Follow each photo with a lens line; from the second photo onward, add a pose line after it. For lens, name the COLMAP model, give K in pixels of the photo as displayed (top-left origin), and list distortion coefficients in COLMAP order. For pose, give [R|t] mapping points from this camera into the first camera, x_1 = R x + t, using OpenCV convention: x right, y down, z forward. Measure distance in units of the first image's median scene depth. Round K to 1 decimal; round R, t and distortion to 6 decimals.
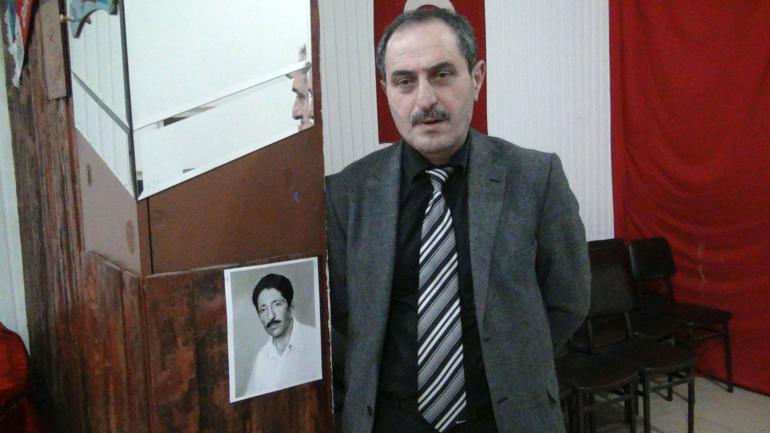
lens RADIAL K [[666.5, 0, 385.0], [0, 666.5, 216.5], [0, 0, 1]] dist [-0.020378, 0.010466]
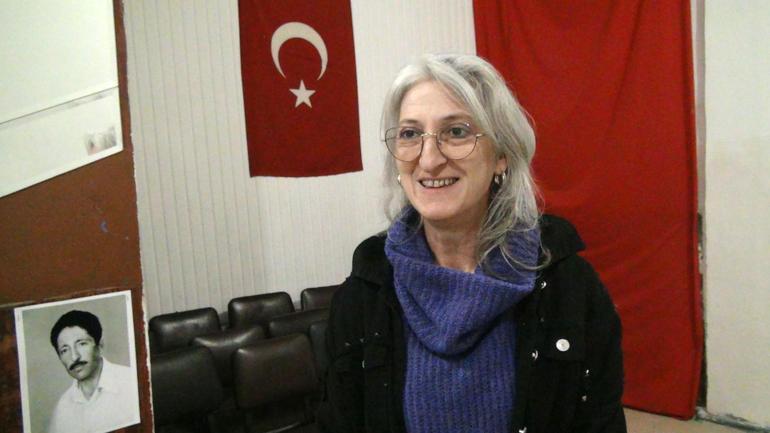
lens RADIAL K [[666.5, 0, 385.0], [0, 666.5, 216.5], [0, 0, 1]] dist [-0.020378, 0.010466]
pose [[0.989249, -0.030912, 0.142936, 0.126090], [0.038931, 0.997801, -0.053647, 0.022215], [-0.140964, 0.058635, 0.988277, 0.026648]]
